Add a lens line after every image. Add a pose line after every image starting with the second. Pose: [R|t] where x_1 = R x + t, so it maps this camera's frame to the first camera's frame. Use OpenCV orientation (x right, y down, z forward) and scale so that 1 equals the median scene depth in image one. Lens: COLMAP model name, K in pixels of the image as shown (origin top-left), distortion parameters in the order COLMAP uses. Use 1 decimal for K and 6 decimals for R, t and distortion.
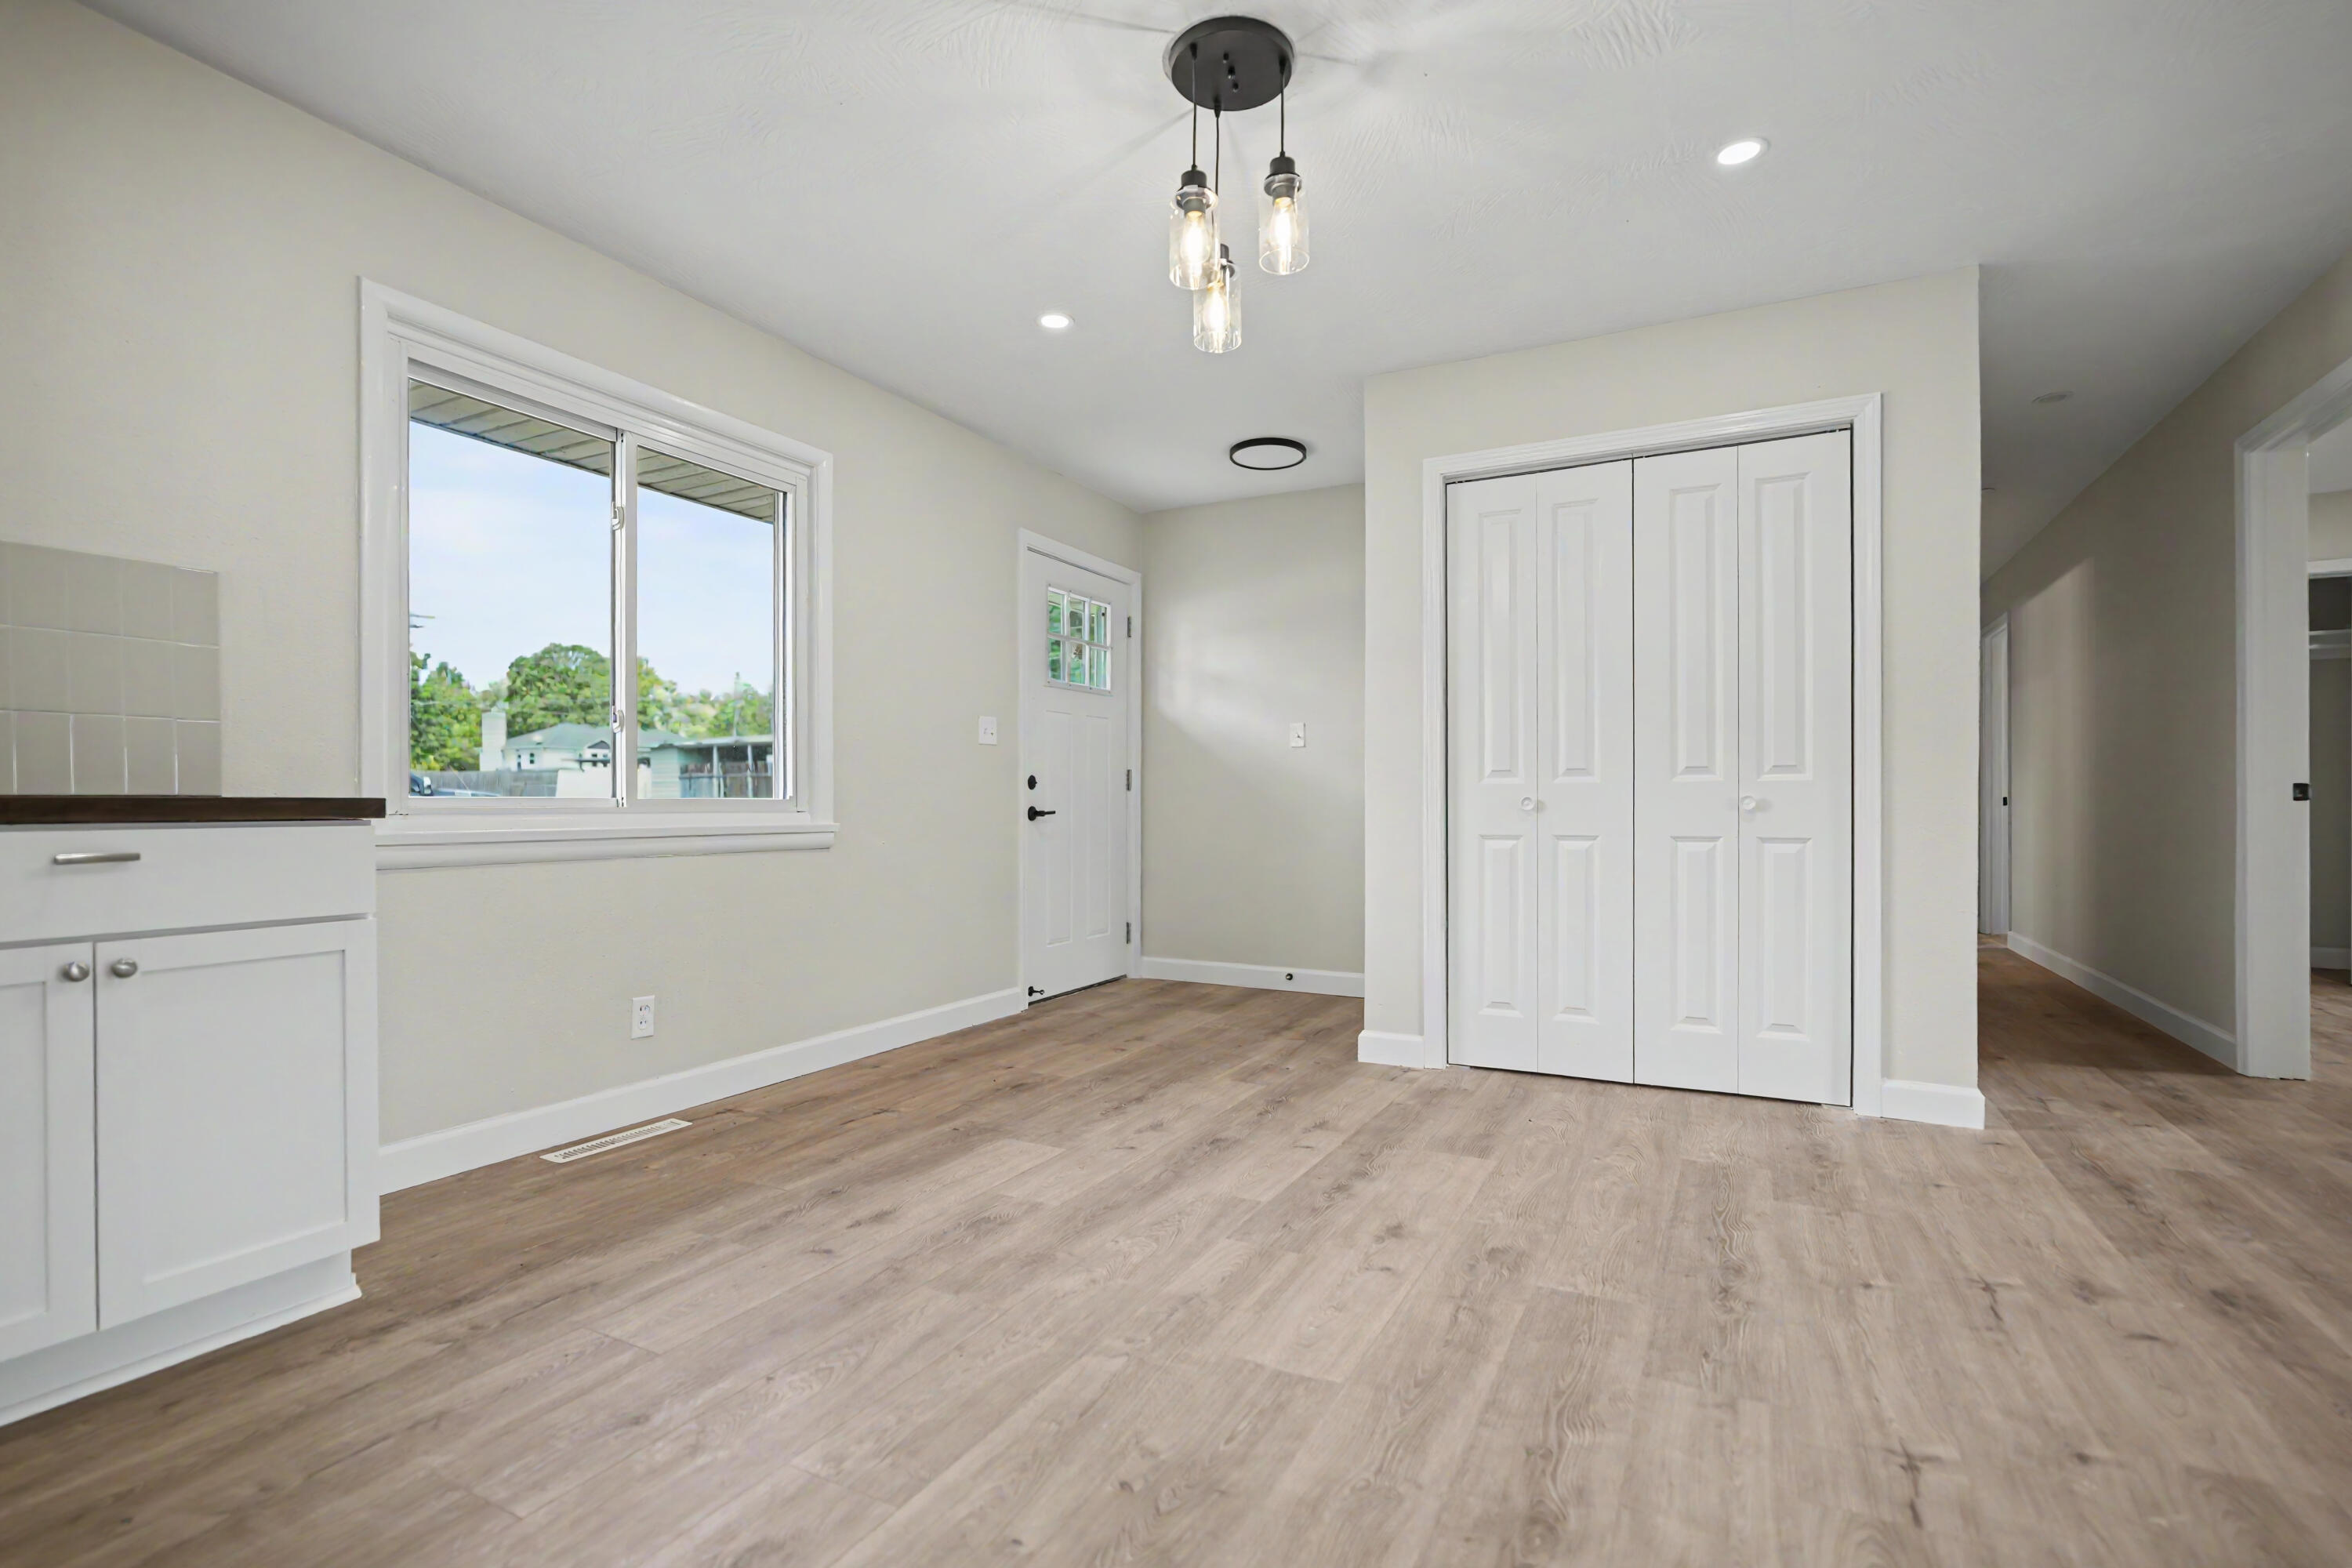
lens RADIAL K [[1084.0, 0, 1175.6], [0, 1084.0, 811.8], [0, 0, 1]] dist [-0.007393, 0.001112]
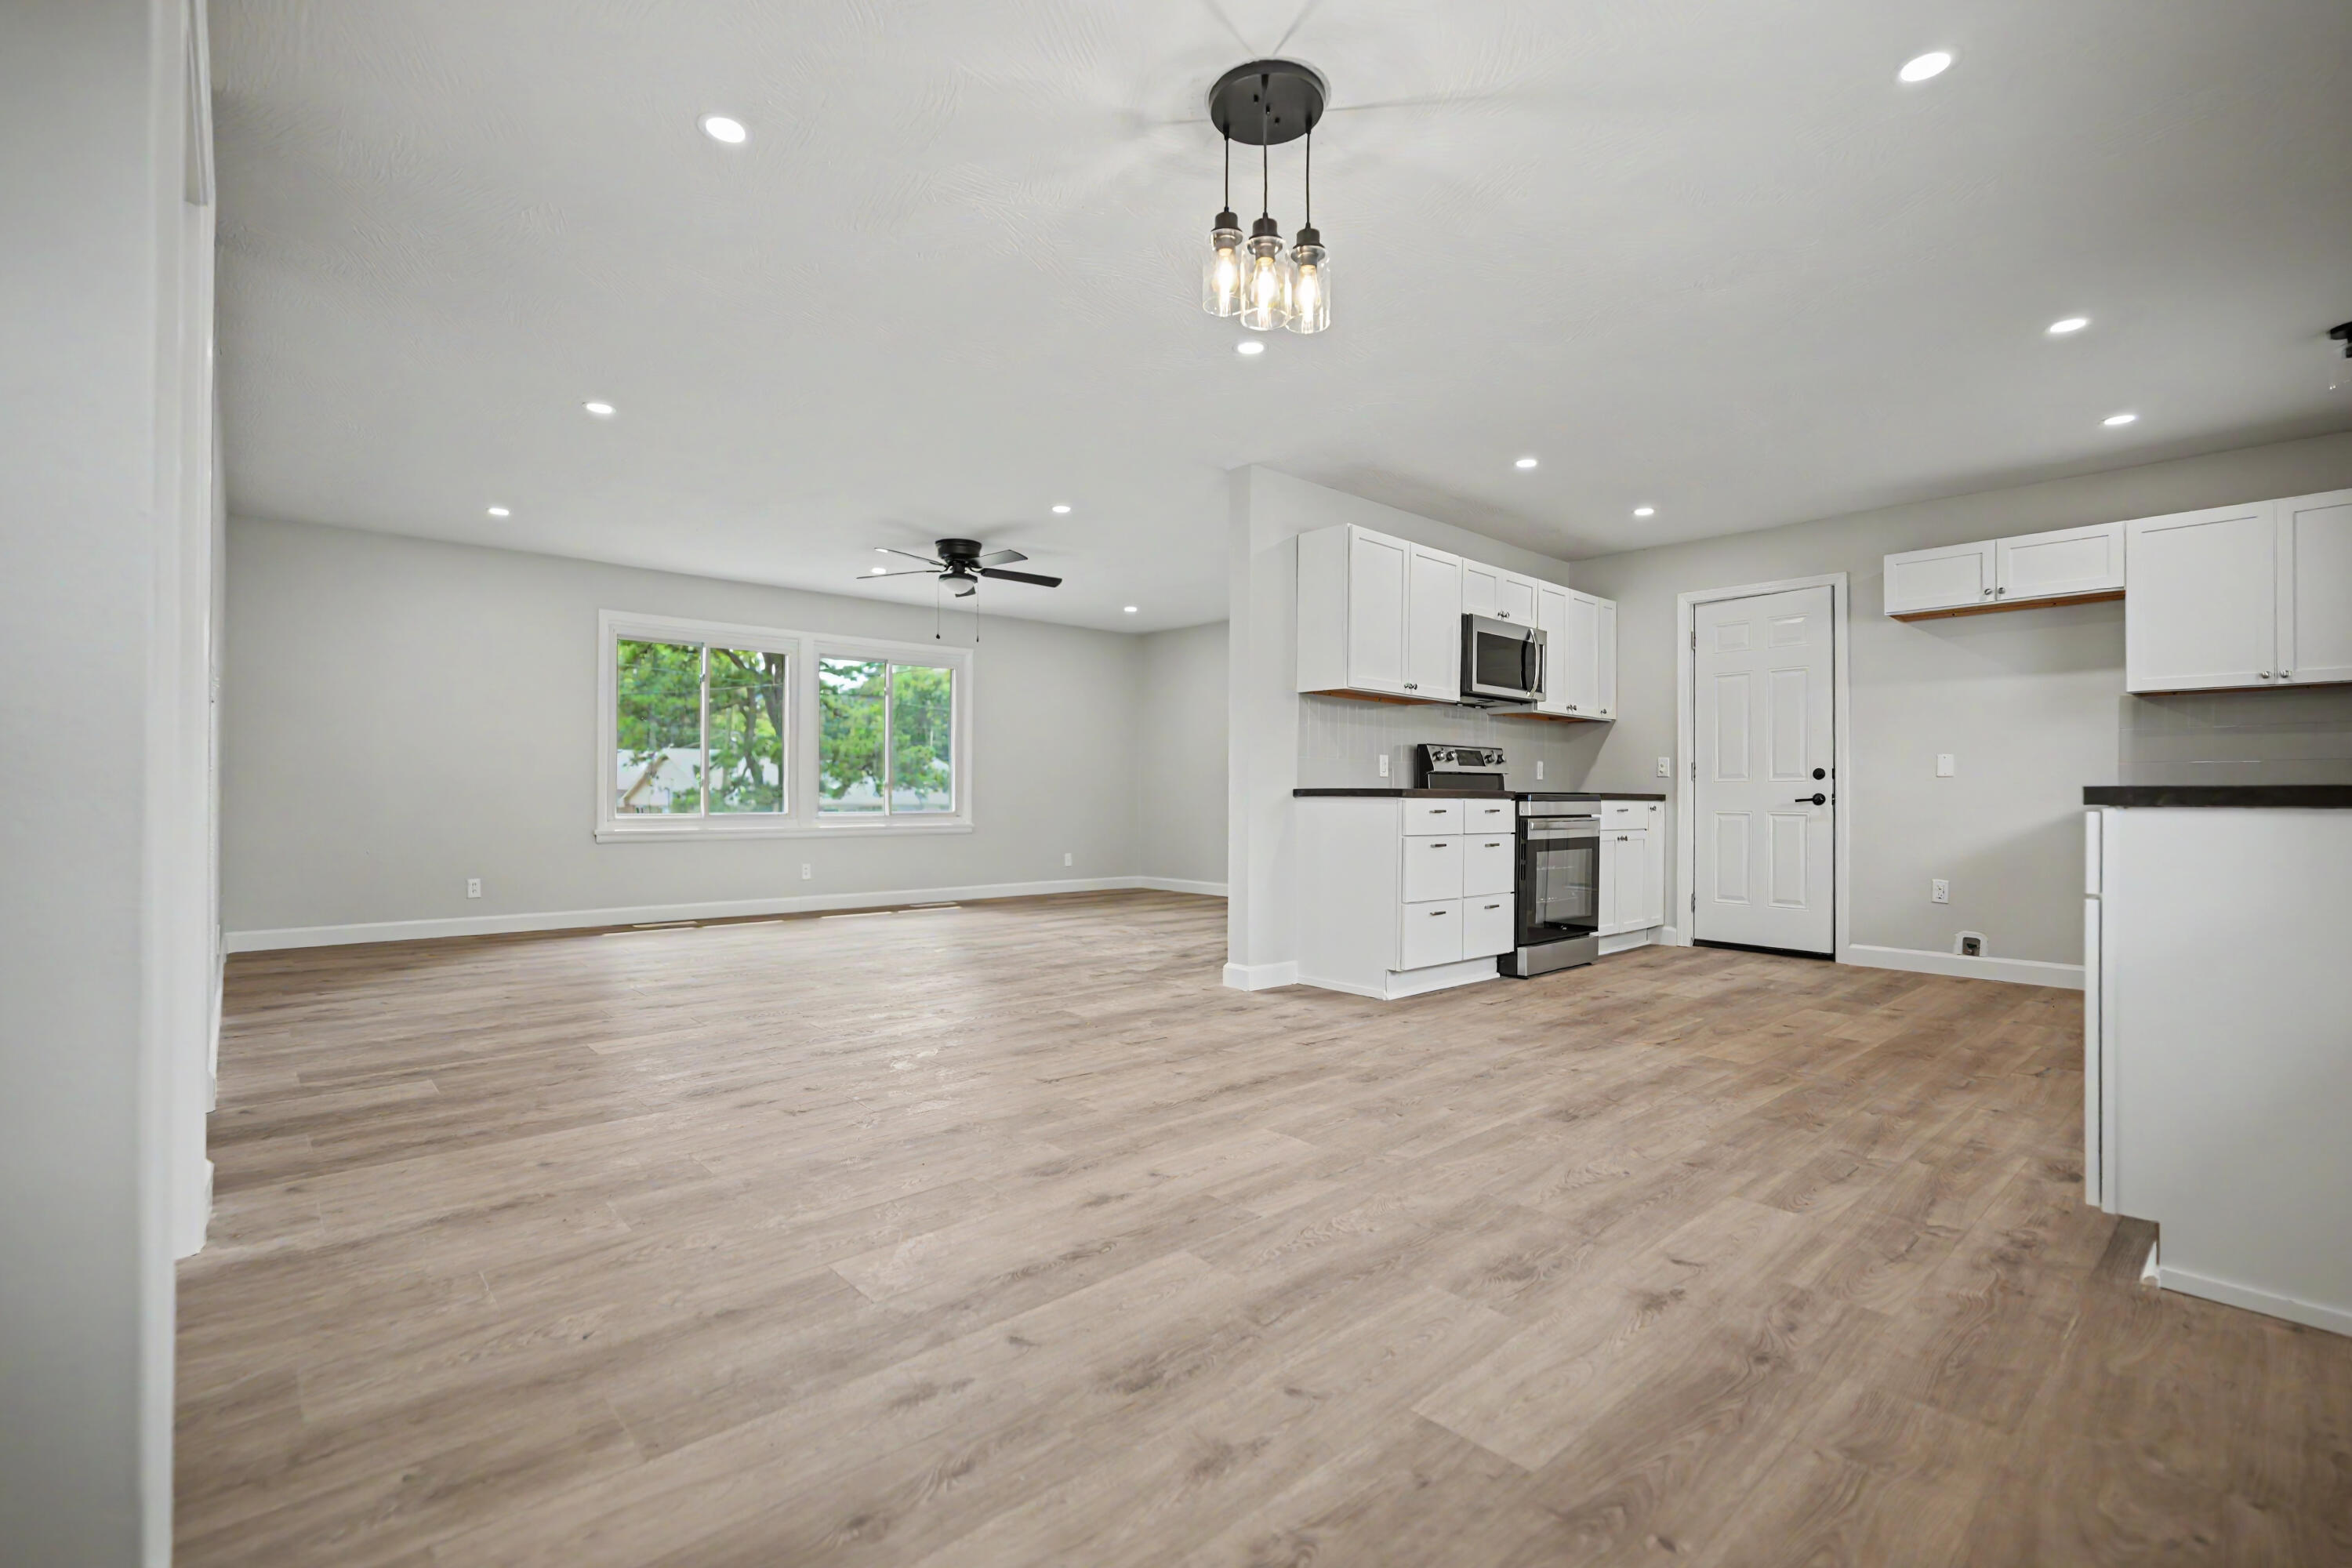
lens RADIAL K [[1051.7, 0, 1182.0], [0, 1051.7, 787.5], [0, 0, 1]] dist [-0.009622, 0.001239]
pose [[-0.939338, -0.000143, 0.342992, -0.235691], [-0.000549, 0.999999, -0.001087, -0.008810], [-0.342991, -0.001209, -0.939338, 2.079659]]
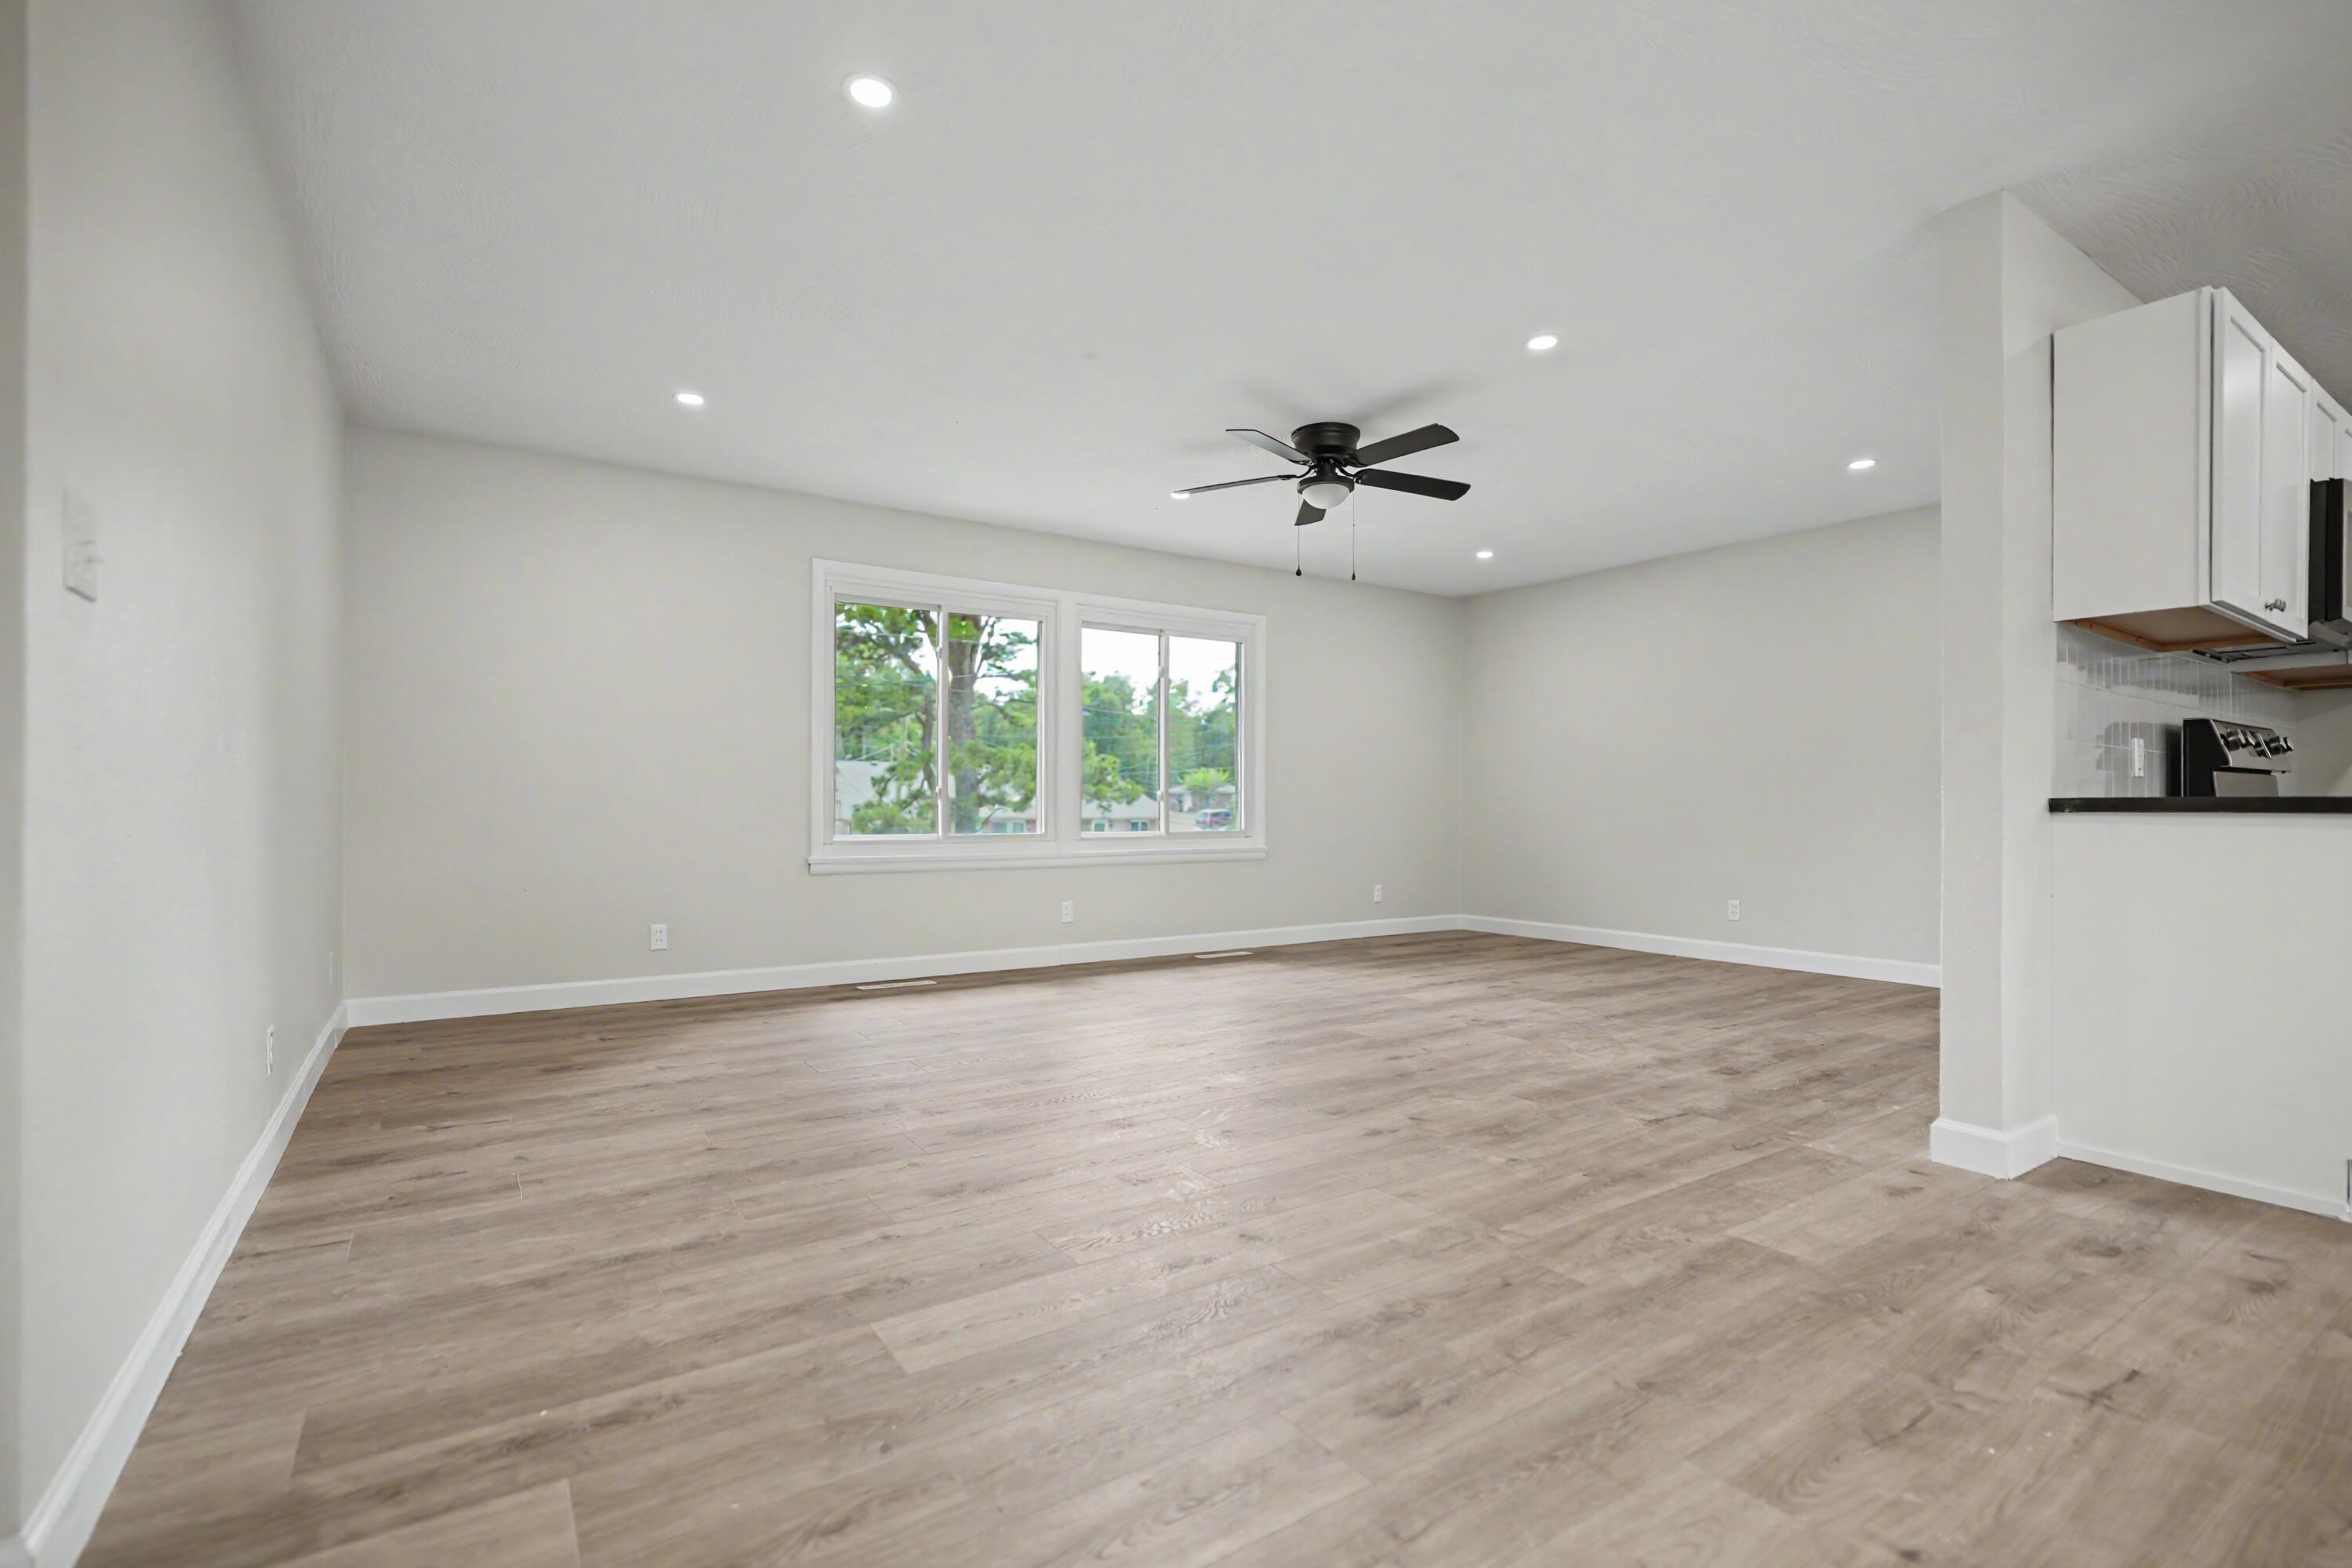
lens RADIAL K [[1084.0, 0, 1175.6], [0, 1084.0, 811.8], [0, 0, 1]] dist [-0.007393, 0.001112]
pose [[-0.877942, -0.003075, 0.478757, 0.658768], [0.001977, 0.999948, 0.010048, -0.007542], [-0.478763, 0.009768, -0.877890, 1.428704]]
